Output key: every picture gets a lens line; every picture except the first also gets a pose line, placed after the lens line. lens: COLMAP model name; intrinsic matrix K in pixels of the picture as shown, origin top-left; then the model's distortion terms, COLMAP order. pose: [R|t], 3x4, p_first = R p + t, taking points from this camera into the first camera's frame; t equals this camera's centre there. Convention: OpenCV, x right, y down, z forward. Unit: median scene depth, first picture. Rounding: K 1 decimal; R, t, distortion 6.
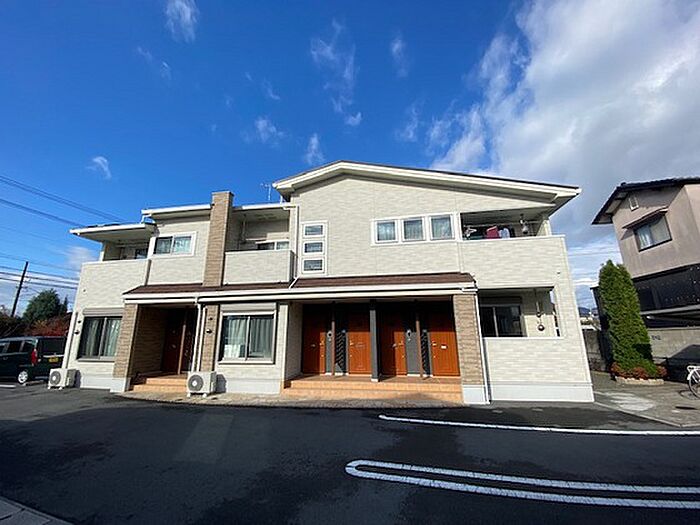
lens RADIAL K [[282.0, 0, 350.5], [0, 282.0, 267.0], [0, 0, 1]] dist [0.000444, -0.011610]
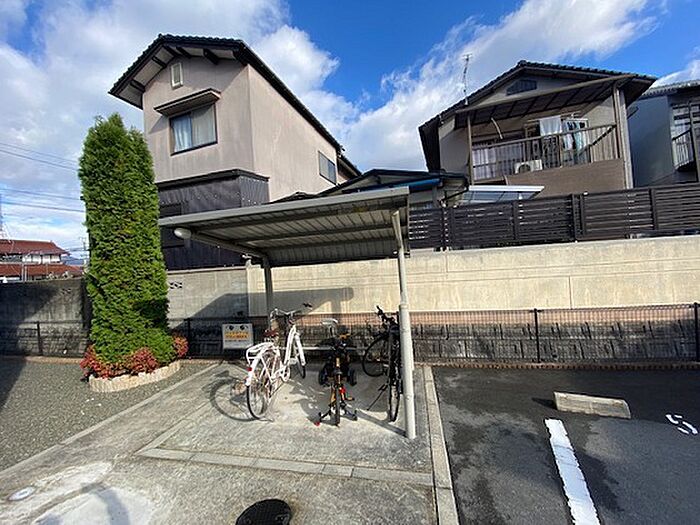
lens RADIAL K [[282.0, 0, 350.5], [0, 282.0, 267.0], [0, 0, 1]] dist [0.000444, -0.011610]
pose [[0.165795, 0.008238, 0.986126, 0.570394], [-0.171866, 0.984904, 0.020667, 0.138714], [-0.971069, -0.172908, 0.164708, 0.544558]]
